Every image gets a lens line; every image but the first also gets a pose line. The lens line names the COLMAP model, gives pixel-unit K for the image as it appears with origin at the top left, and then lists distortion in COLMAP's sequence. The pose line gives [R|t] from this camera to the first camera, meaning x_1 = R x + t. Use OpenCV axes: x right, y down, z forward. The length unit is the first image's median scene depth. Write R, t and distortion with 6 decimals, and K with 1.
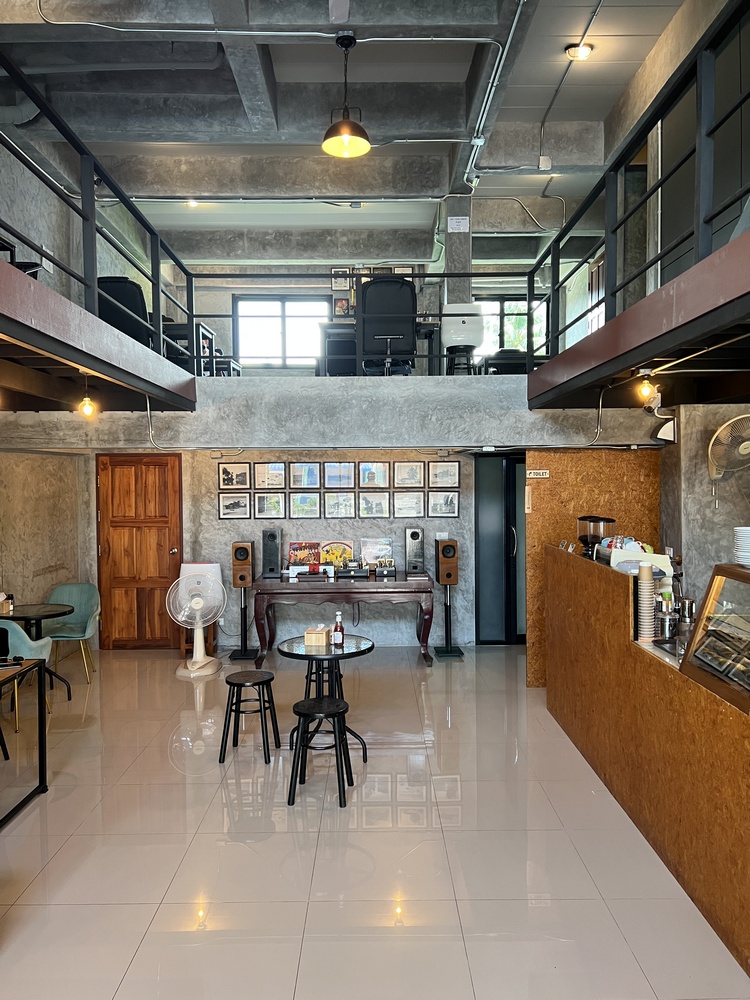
lens RADIAL K [[745.3, 0, 376.7], [0, 745.3, 503.9], [0, 0, 1]] dist [0.053971, -0.068959]
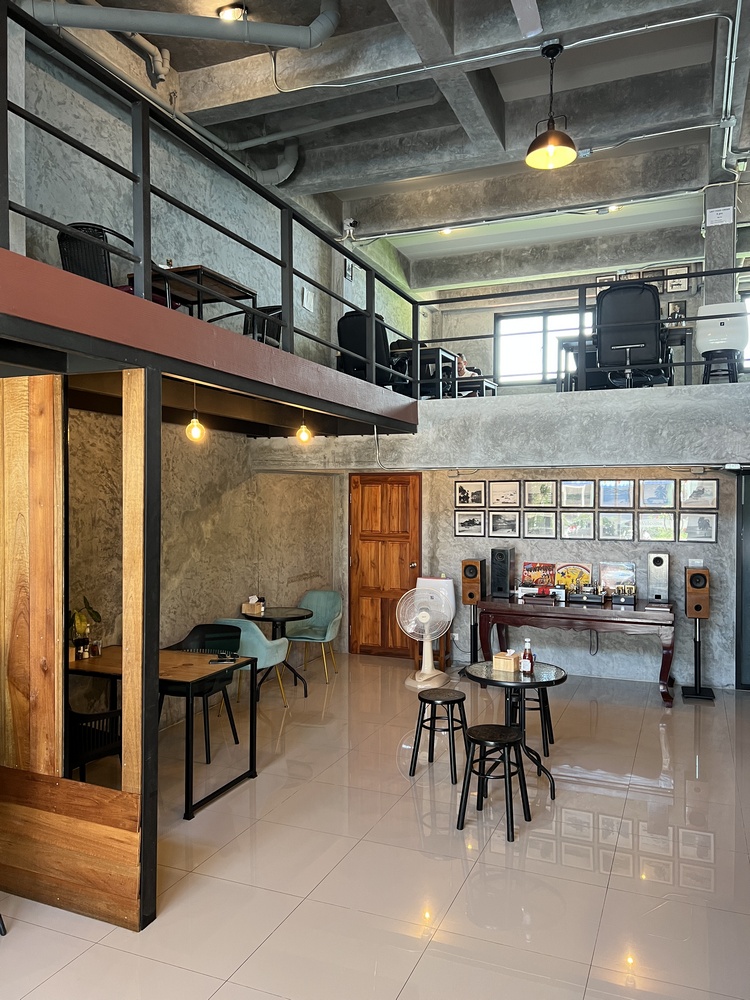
lens RADIAL K [[745.3, 0, 376.4], [0, 745.3, 503.7], [0, 0, 1]] dist [0.053971, -0.068959]
pose [[0.920361, 0.013292, -0.390844, 0.102412], [-0.021148, 0.999651, -0.015802, -0.006677], [0.390498, 0.022809, 0.920321, 0.022388]]
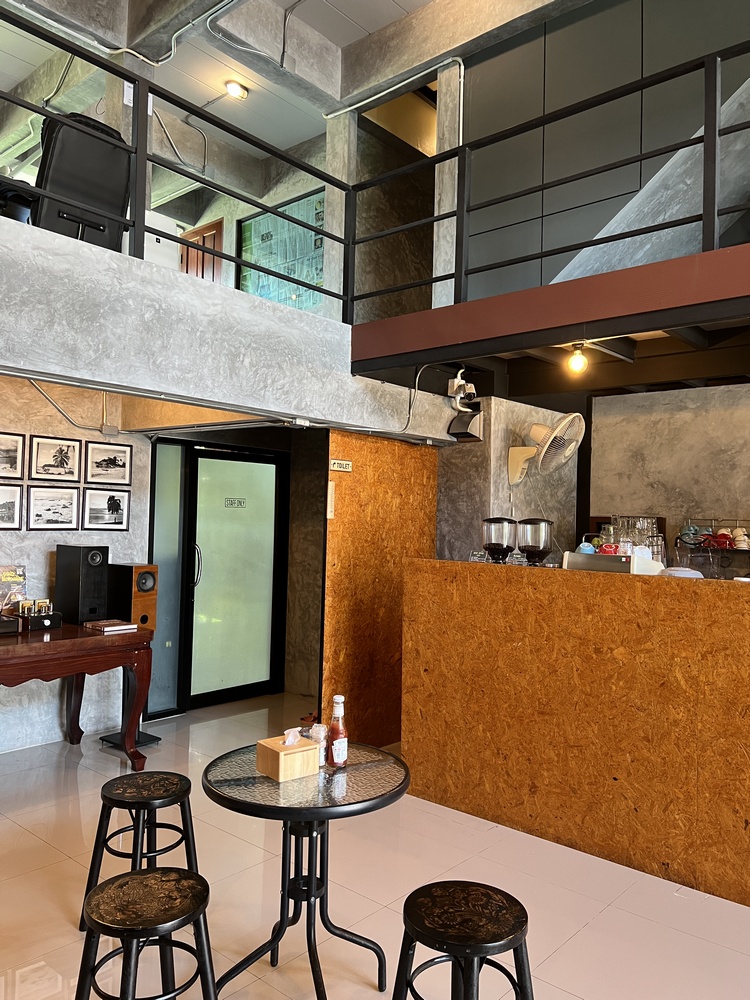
lens RADIAL K [[745.3, 0, 385.5], [0, 745.3, 503.9], [0, 0, 1]] dist [0.053971, -0.068959]
pose [[0.656972, 0.039162, 0.752897, -0.284725], [-0.003780, 0.998808, -0.048655, 0.030696], [-0.753906, 0.029119, 0.656337, 0.464115]]
